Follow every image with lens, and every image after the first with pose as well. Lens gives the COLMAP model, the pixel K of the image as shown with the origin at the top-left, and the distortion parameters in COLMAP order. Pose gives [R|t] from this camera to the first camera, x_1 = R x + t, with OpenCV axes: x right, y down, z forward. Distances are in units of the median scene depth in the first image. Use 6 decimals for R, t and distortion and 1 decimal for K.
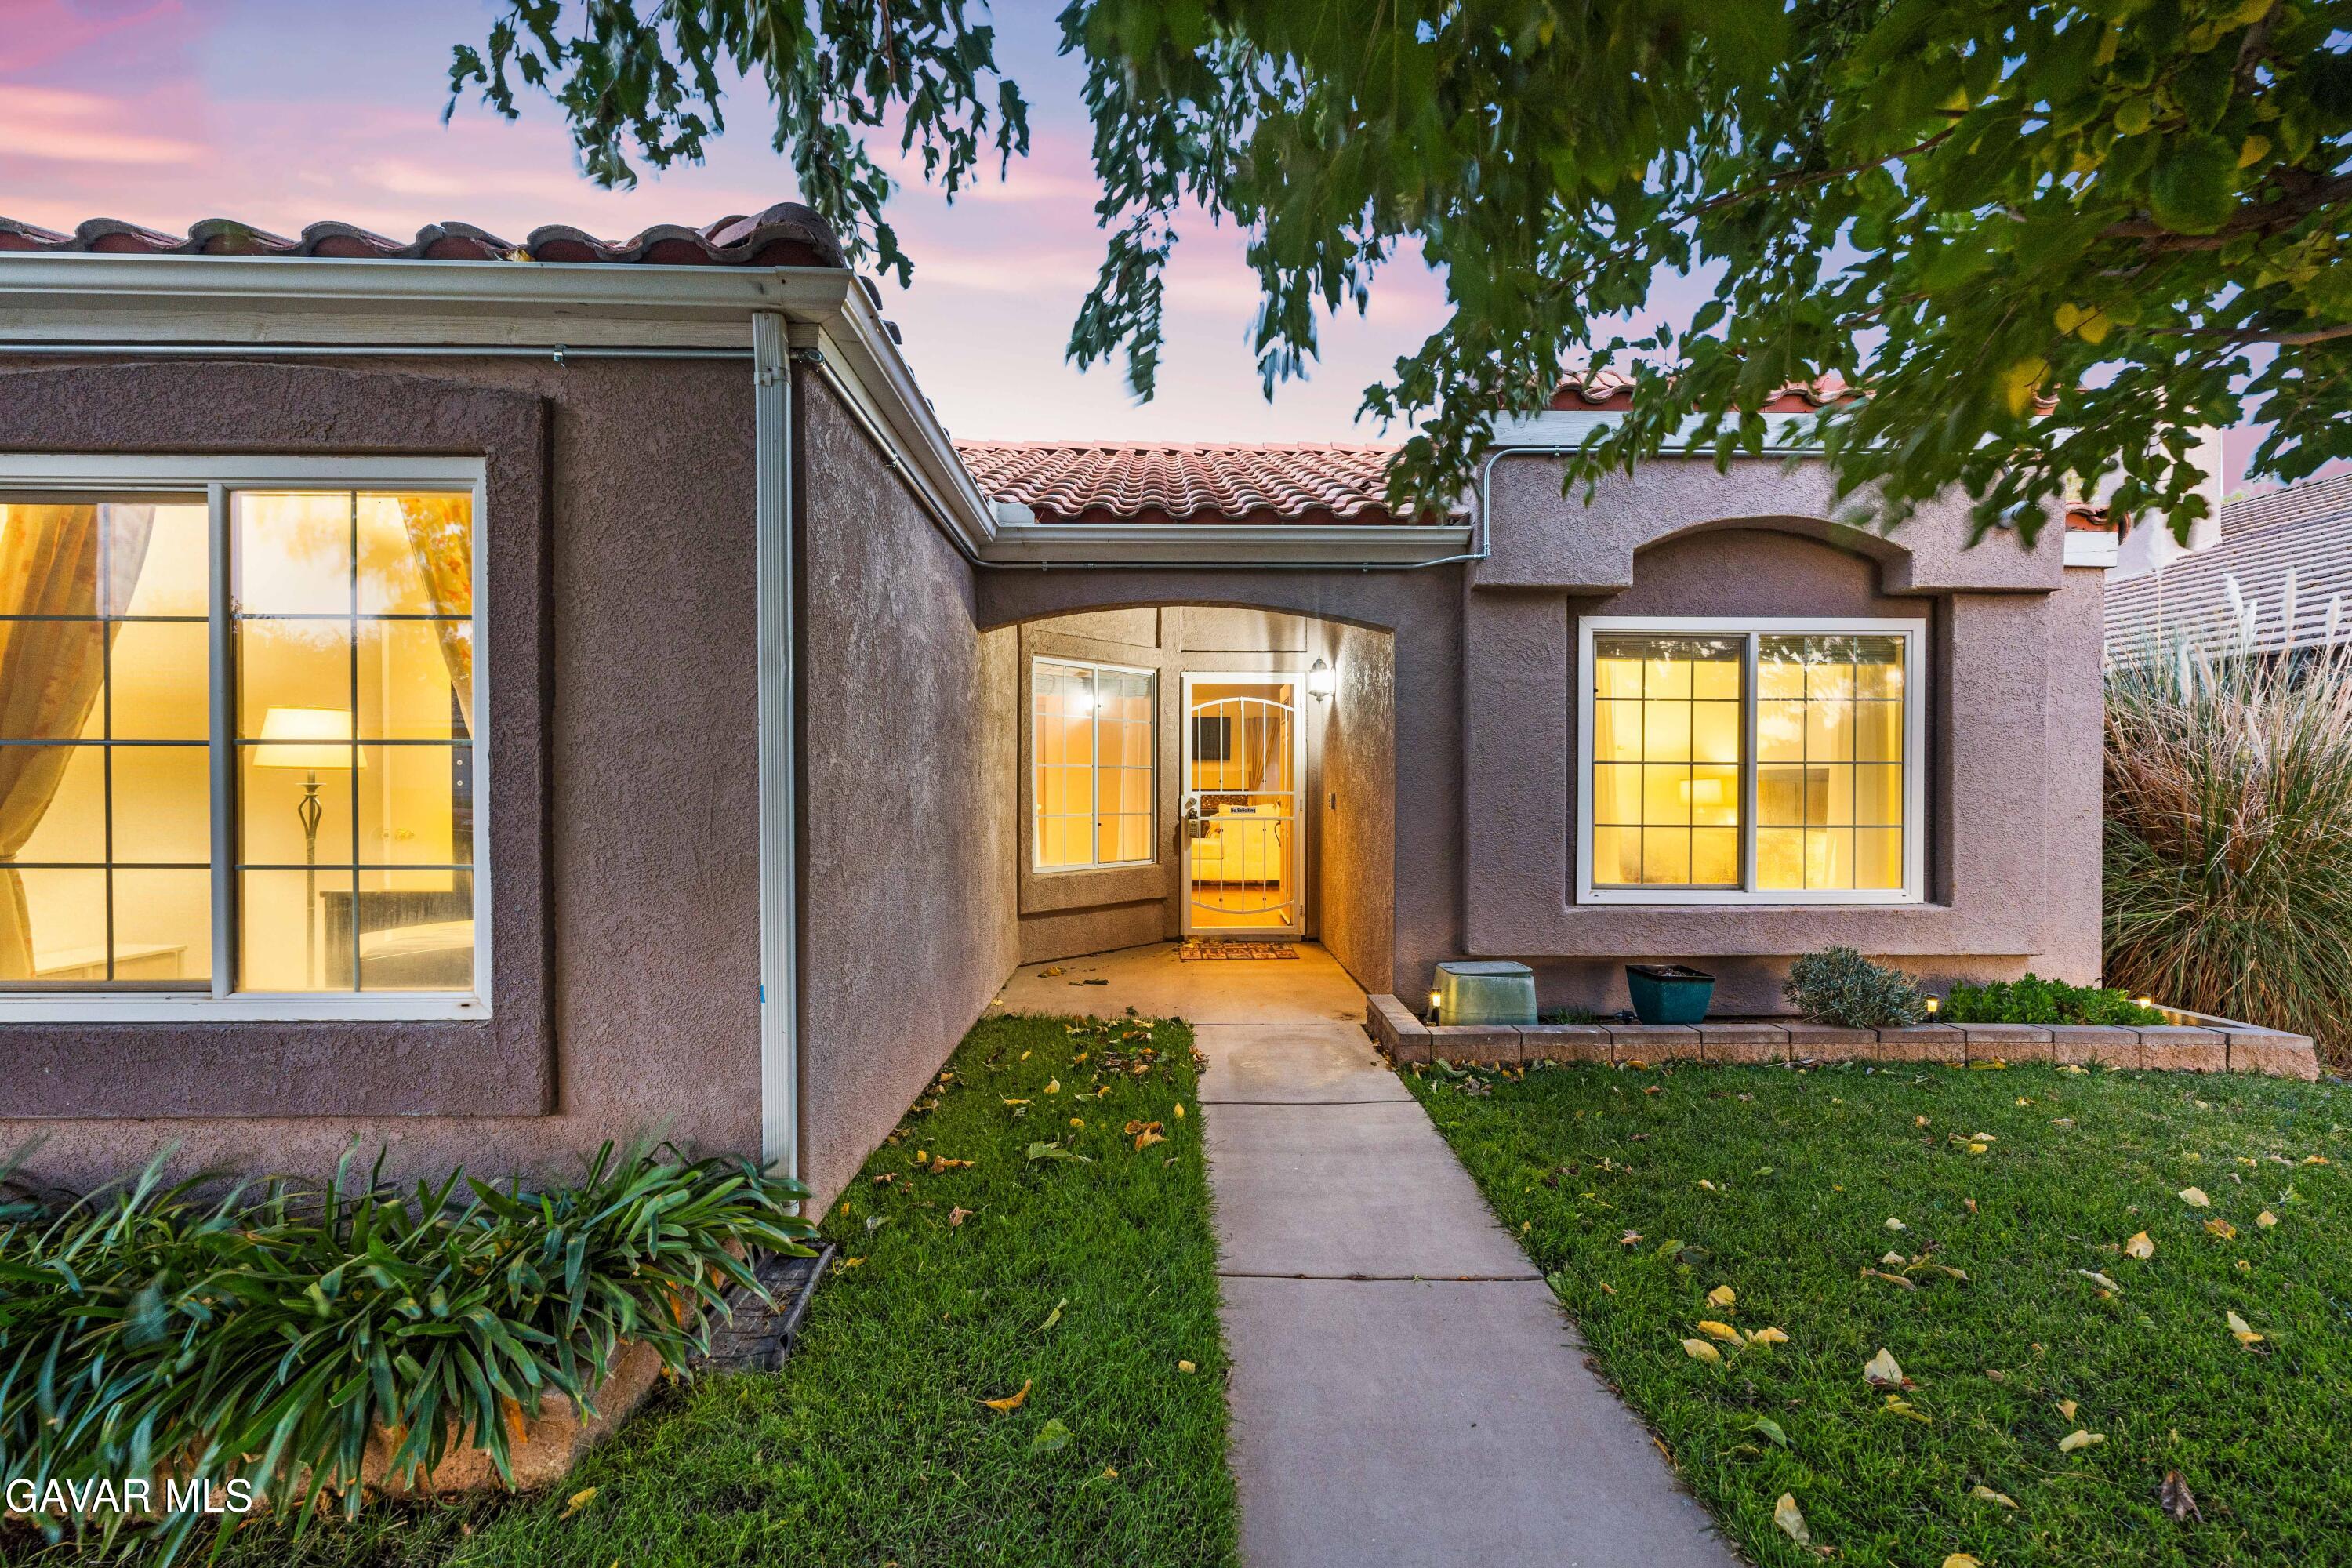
lens RADIAL K [[950.9, 0, 1175.8], [0, 950.9, 776.5], [0, 0, 1]] dist [-0.000337, -0.000261]
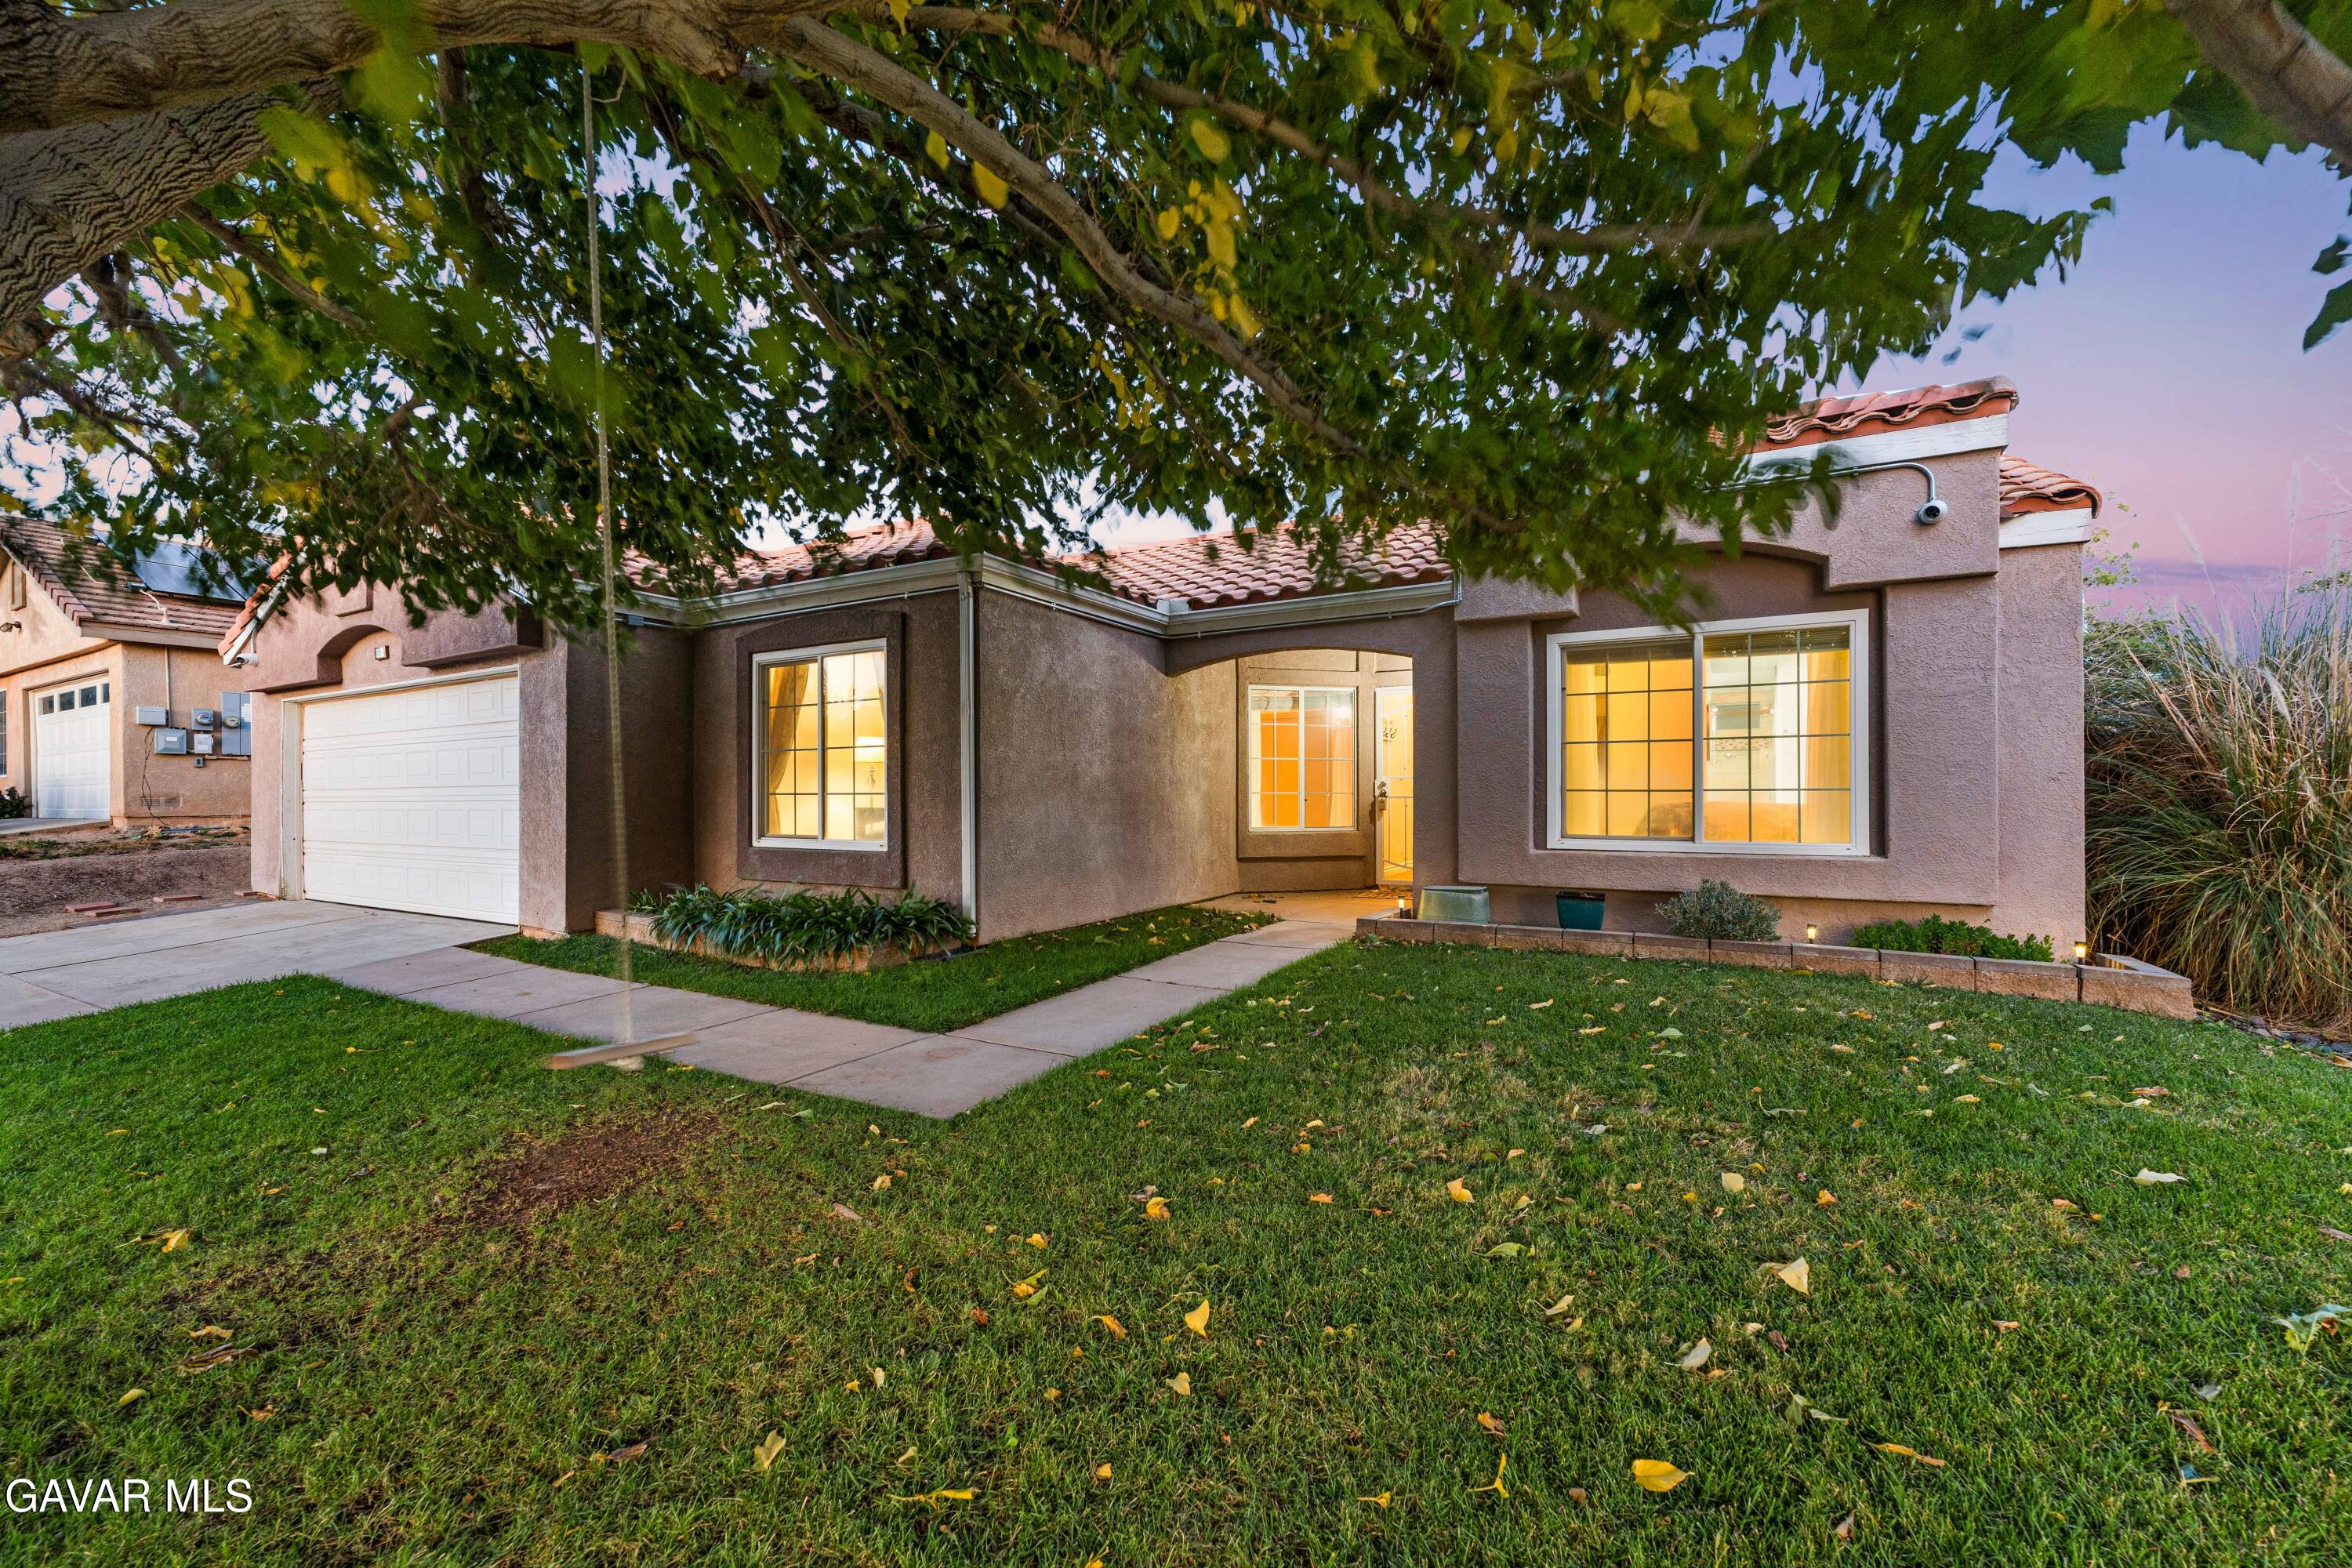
lens RADIAL K [[950.9, 0, 1175.8], [0, 950.9, 776.5], [0, 0, 1]] dist [-0.000337, -0.000261]
pose [[0.853732, -0.015008, -0.520496, 0.679698], [0.008584, 0.999854, -0.014750, 0.047447], [0.520641, 0.008125, 0.853737, -0.423905]]
